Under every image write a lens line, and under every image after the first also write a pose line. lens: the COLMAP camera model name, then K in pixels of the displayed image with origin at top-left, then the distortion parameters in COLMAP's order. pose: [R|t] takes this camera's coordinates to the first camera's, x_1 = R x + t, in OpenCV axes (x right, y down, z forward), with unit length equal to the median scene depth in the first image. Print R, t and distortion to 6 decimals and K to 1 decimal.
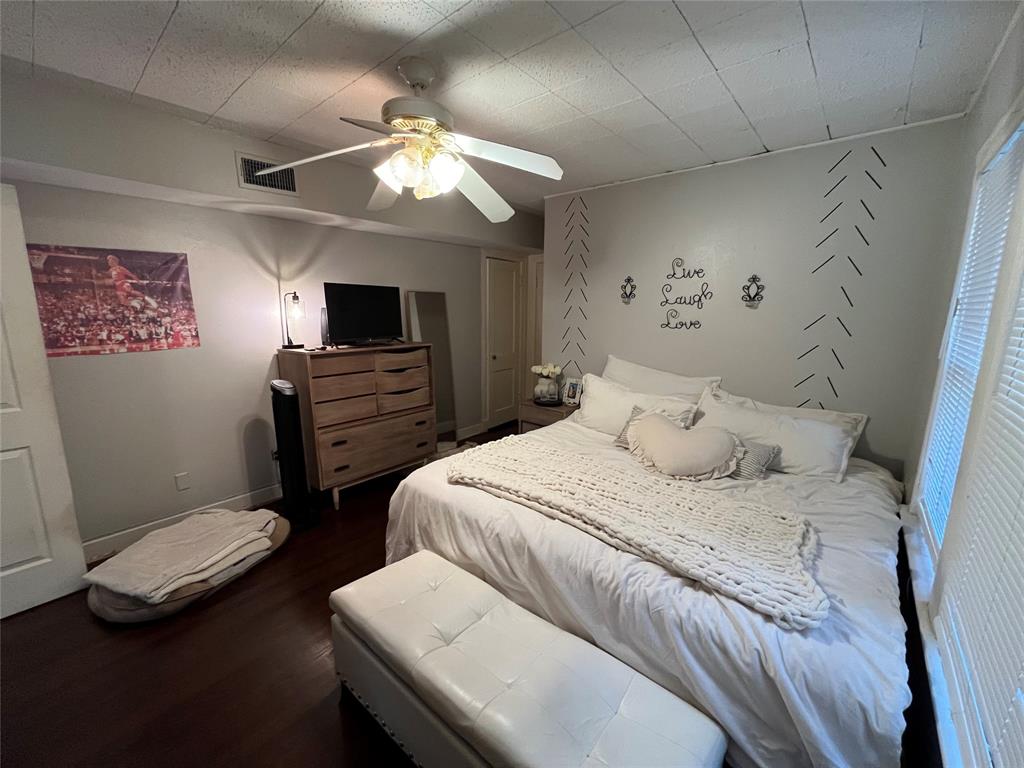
lens RADIAL K [[409.8, 0, 508.5], [0, 409.8, 386.5], [0, 0, 1]] dist [-0.003476, -0.000406]
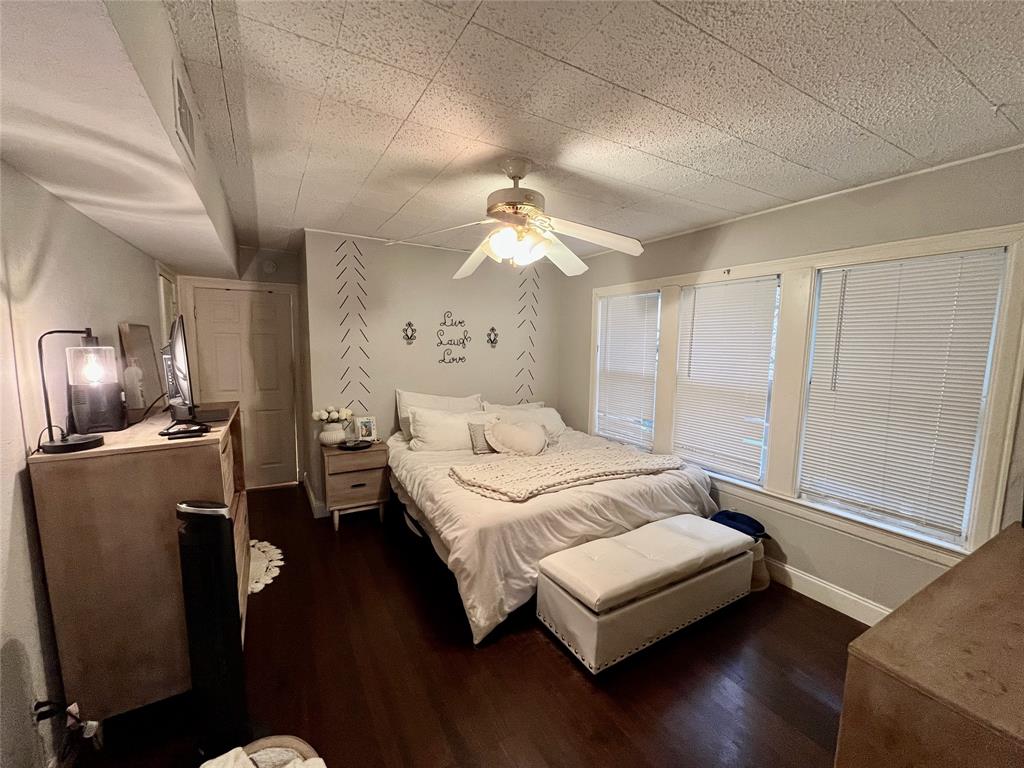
lens RADIAL K [[409.8, 0, 507.5], [0, 409.8, 386.4], [0, 0, 1]] dist [-0.003476, -0.000406]
pose [[0.328471, -0.102643, 0.938920, -0.955364], [0.167676, 0.984625, 0.048979, -0.121503], [-0.929511, 0.141346, 0.340632, 0.463111]]
